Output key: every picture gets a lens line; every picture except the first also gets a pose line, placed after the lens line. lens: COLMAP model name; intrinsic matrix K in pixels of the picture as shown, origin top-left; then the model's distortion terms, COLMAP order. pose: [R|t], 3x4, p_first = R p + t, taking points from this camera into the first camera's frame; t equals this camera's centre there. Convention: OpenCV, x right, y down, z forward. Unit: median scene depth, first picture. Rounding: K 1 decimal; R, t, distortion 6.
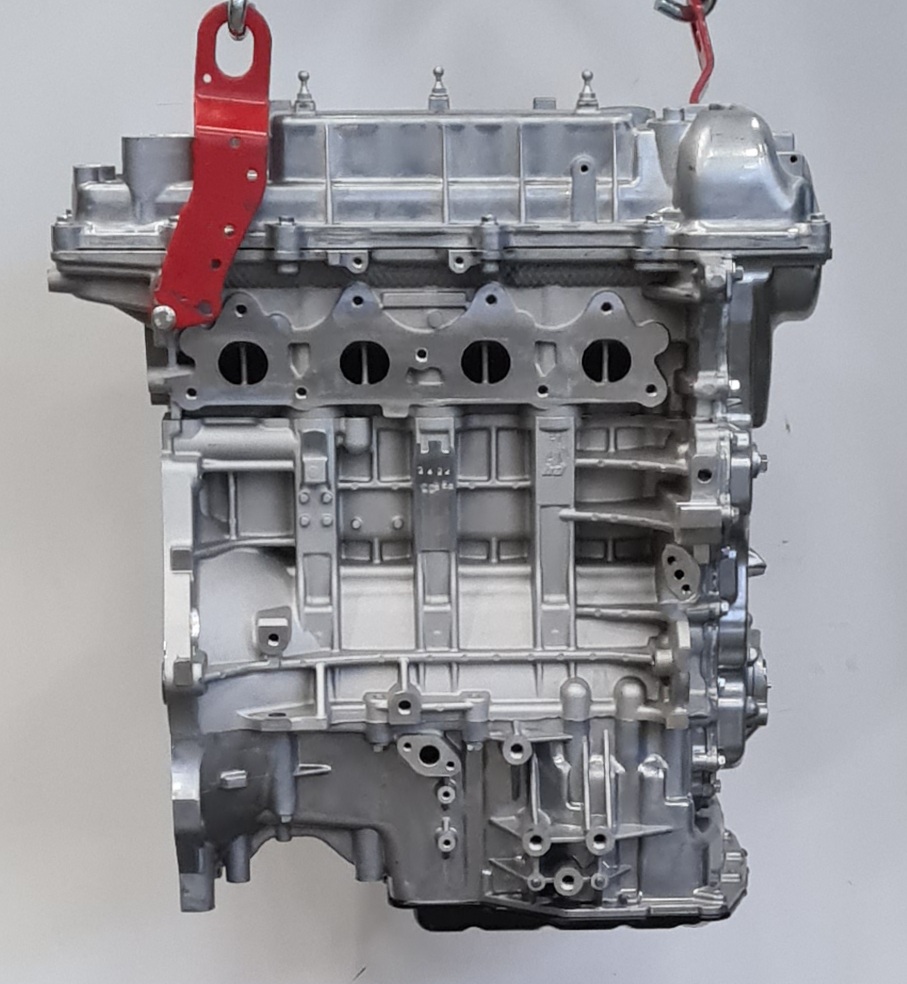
lens RADIAL K [[850.6, 0, 453.4], [0, 850.6, 491.9], [0, 0, 1]] dist [0.011050, 0.029555]
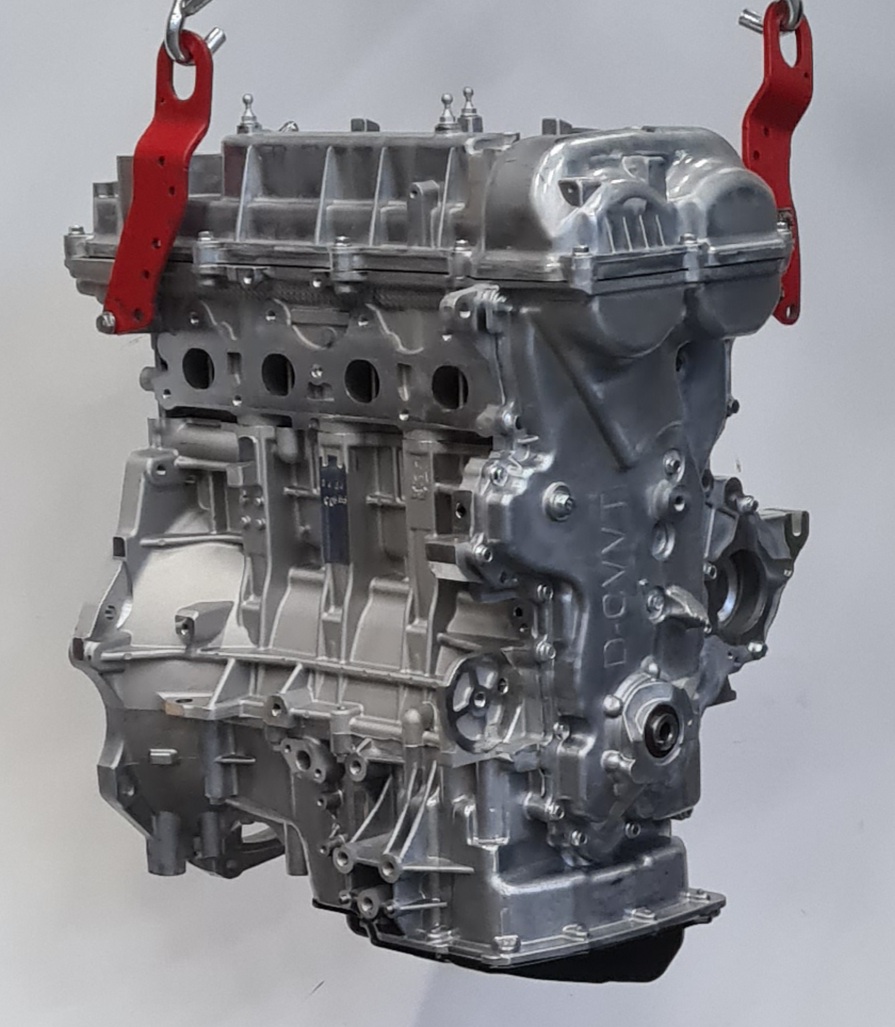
lens RADIAL K [[859.6, 0, 448.4], [0, 859.6, 516.7], [0, 0, 1]] dist [0.044676, -0.006223]
pose [[0.966292, 0.098038, -0.238053, 0.362894], [-0.096799, 0.995160, 0.016918, -0.017275], [0.238559, 0.006696, 0.971105, 0.028625]]
